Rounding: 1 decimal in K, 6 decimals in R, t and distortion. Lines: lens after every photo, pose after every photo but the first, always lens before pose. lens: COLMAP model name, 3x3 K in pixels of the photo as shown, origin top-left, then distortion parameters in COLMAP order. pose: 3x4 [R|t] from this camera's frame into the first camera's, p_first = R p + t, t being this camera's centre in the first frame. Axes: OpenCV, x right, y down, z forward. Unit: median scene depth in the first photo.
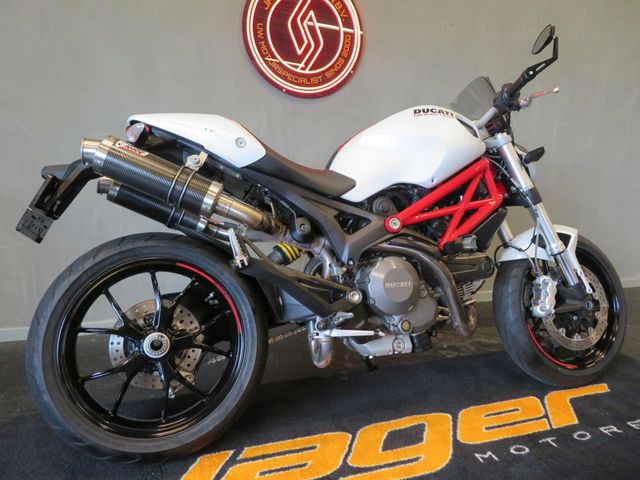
lens RADIAL K [[461.3, 0, 320.0], [0, 461.3, 240.0], [0, 0, 1]] dist [-0.004324, 0.000369]
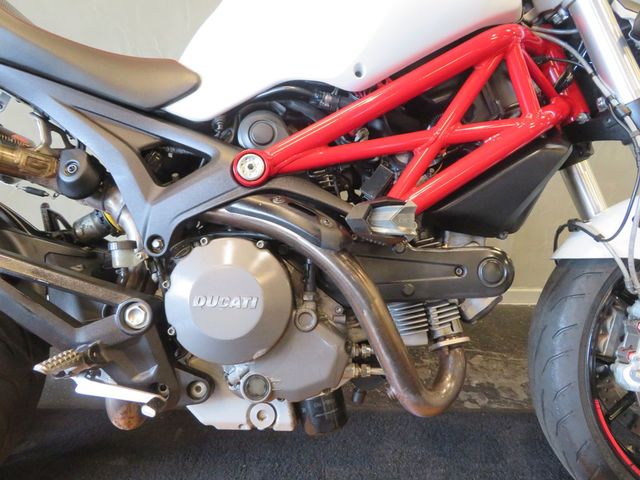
lens RADIAL K [[461.3, 0, 320.0], [0, 461.3, 240.0], [0, 0, 1]] dist [-0.004324, 0.000369]
pose [[0.947586, 0.076684, -0.310163, 0.374504], [-0.045220, 0.993187, 0.107401, -0.015245], [0.316285, -0.087746, 0.944597, 0.577307]]
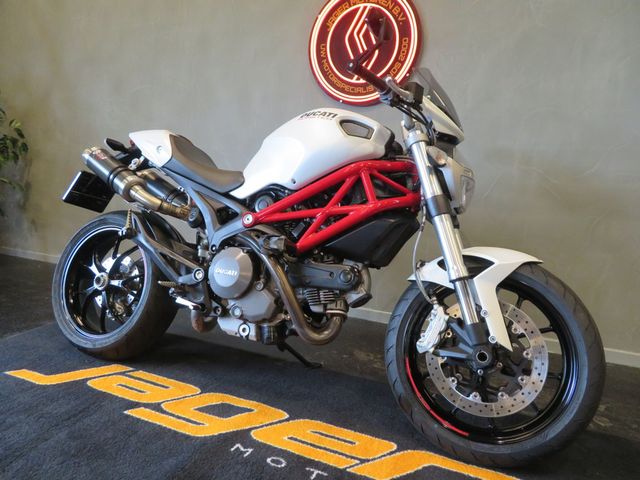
lens RADIAL K [[463.4, 0, 320.8], [0, 463.4, 242.6], [0, 0, 1]] dist [-0.001299, 0.001126]
pose [[0.714800, 0.112584, -0.690207, 1.052969], [-0.127908, 0.991355, 0.029240, -0.034419], [0.687532, 0.067382, 0.723021, 0.319418]]
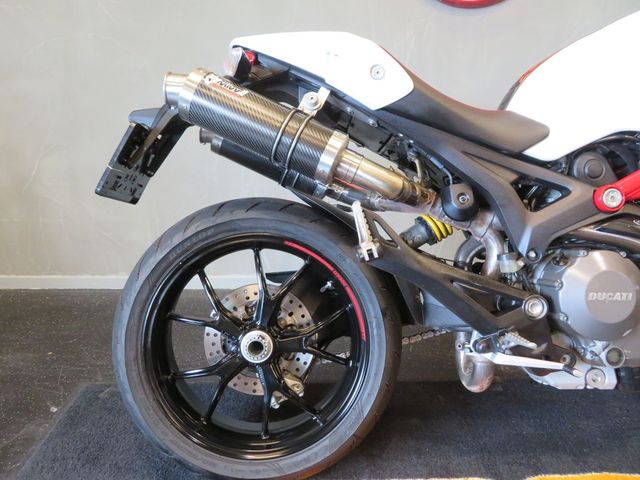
lens RADIAL K [[463.4, 0, 320.8], [0, 463.4, 242.6], [0, 0, 1]] dist [-0.001299, 0.001126]
pose [[0.955850, 0.073299, -0.284568, -0.035351], [-0.032489, 0.988815, 0.145569, -0.054259], [0.292055, -0.129897, 0.947539, 0.269445]]
